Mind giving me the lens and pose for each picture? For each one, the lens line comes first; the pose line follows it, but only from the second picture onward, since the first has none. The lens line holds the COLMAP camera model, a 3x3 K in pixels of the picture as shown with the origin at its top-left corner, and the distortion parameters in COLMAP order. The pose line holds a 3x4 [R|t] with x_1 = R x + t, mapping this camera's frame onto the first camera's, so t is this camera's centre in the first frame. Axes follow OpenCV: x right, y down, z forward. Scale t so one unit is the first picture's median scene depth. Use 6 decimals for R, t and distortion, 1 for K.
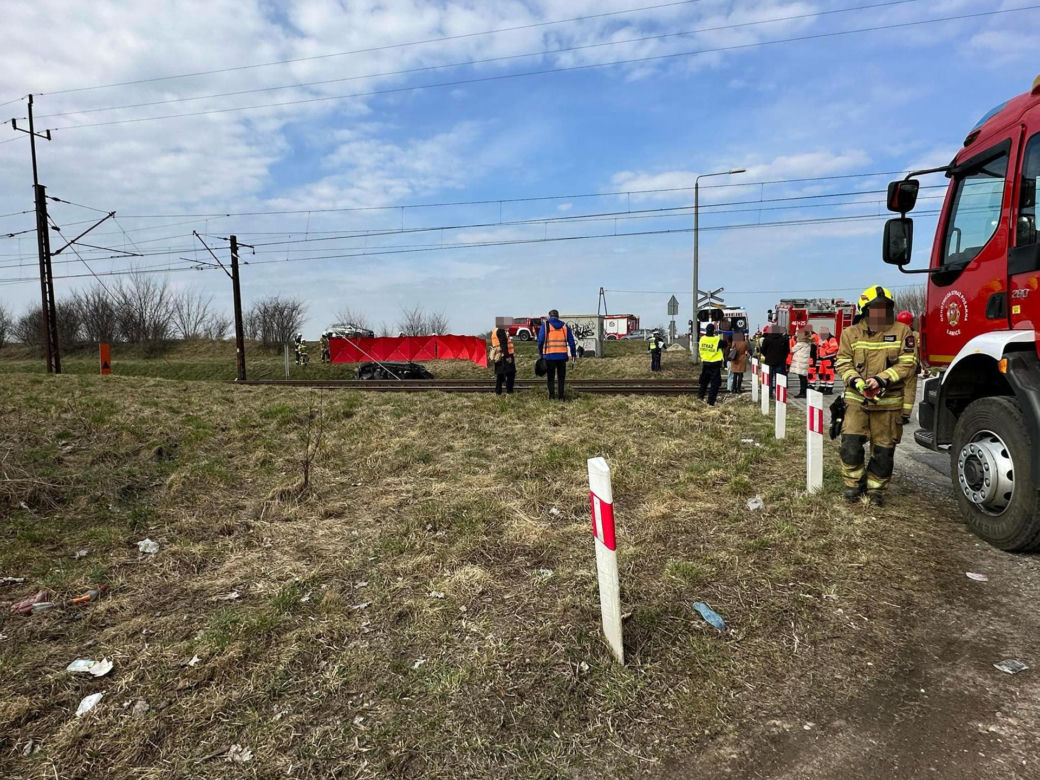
lens RADIAL K [[598.5, 0, 518.8], [0, 598.5, 394.4], [0, 0, 1]] dist [0.002042, -0.000923]
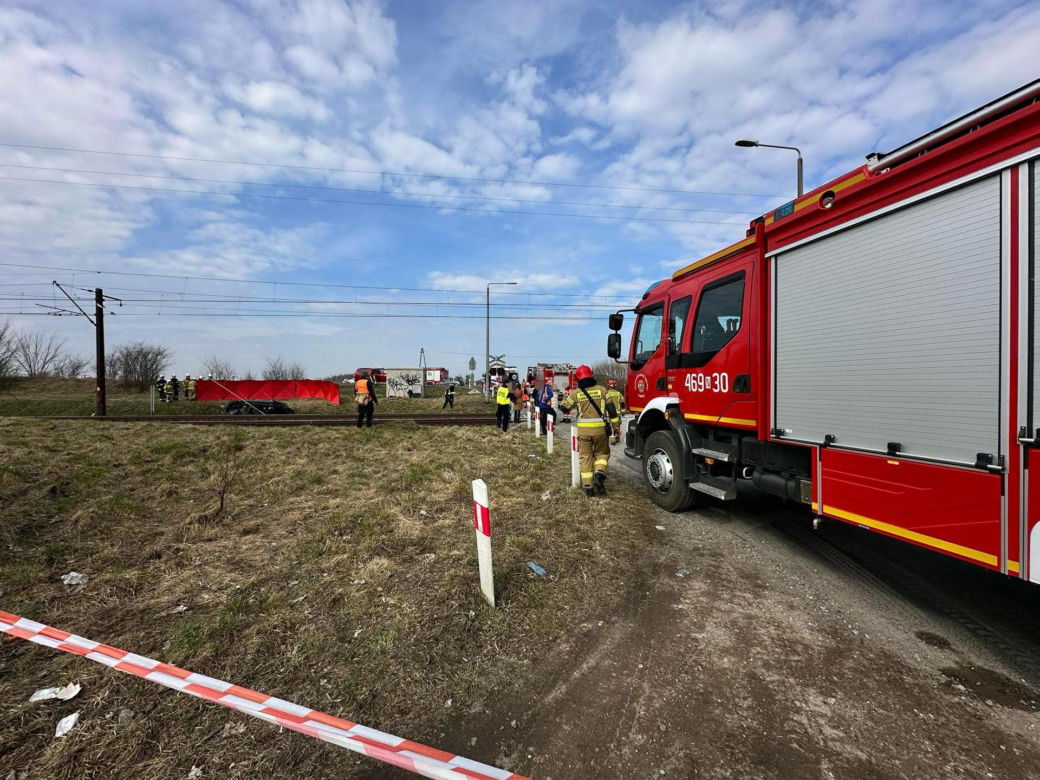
lens RADIAL K [[412.9, 0, 520.2], [0, 412.9, 385.9], [0, 0, 1]] dist [-0.001680, 0.000910]
pose [[0.928202, 0.019271, 0.371577, -0.092937], [0.012061, 0.996575, -0.081814, -0.027024], [-0.371880, 0.080422, 0.924790, -0.052413]]
